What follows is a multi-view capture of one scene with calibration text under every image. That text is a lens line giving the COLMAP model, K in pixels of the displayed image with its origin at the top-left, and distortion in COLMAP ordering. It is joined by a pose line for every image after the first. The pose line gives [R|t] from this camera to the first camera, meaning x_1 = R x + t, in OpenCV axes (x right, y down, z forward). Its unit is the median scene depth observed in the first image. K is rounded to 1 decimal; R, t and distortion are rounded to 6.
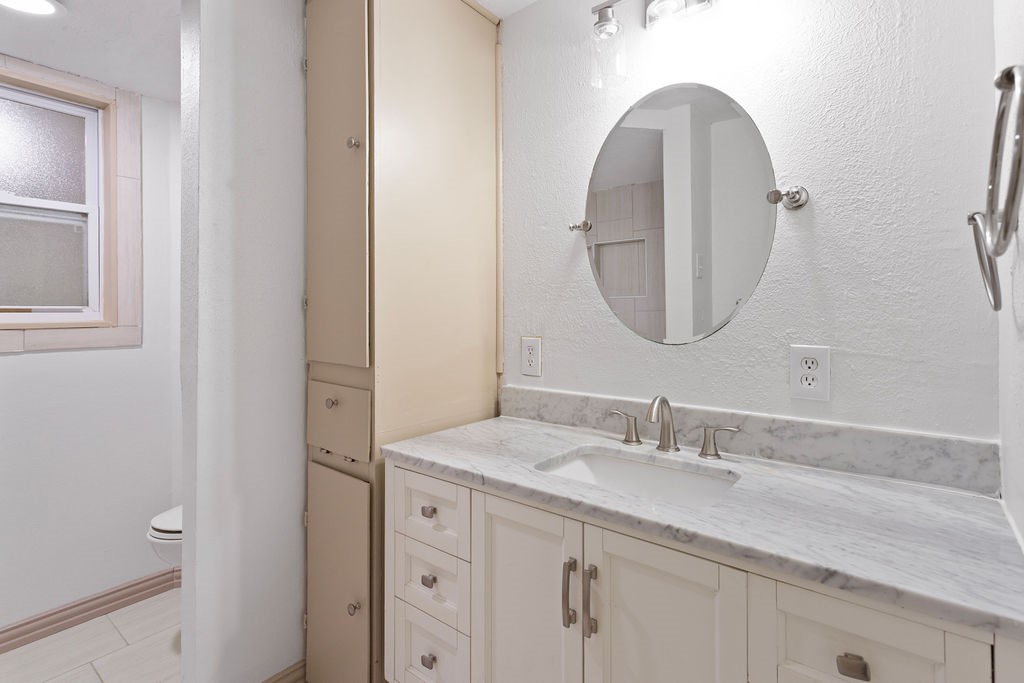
lens RADIAL K [[498.4, 0, 508.5], [0, 498.4, 315.0], [0, 0, 1]] dist [-0.002563, 0.005045]
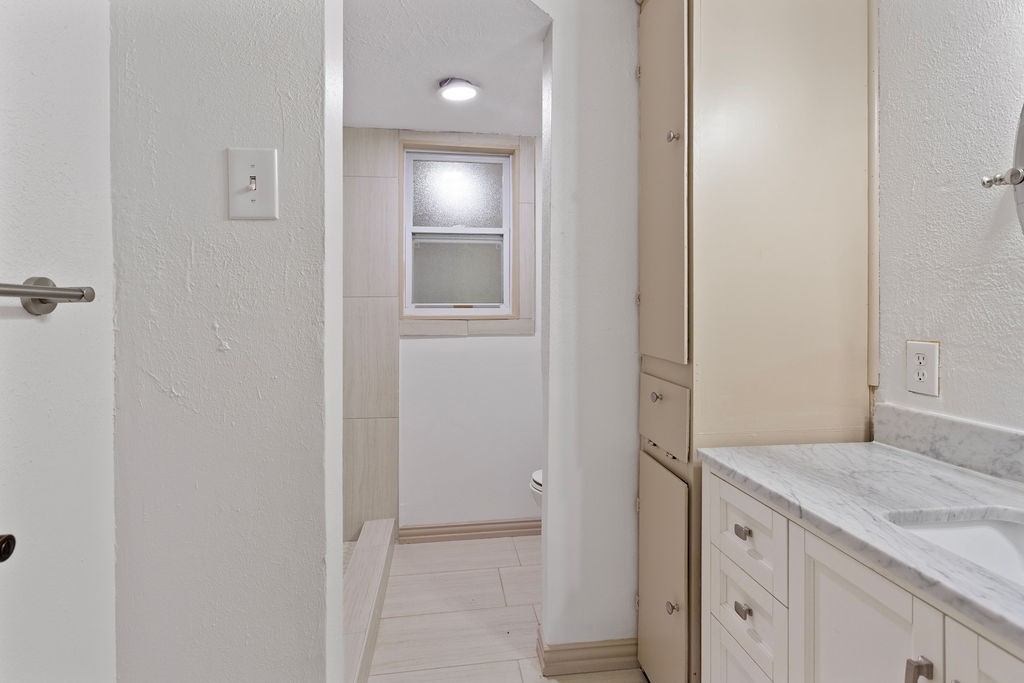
lens RADIAL K [[498.4, 0, 512.1], [0, 498.4, 309.0], [0, 0, 1]] dist [-0.002563, 0.005045]
pose [[0.722526, 0.000631, -0.691343, 0.125854], [-0.003426, 0.999991, -0.002668, 0.000933], [0.691335, 0.004297, 0.722521, 0.059070]]
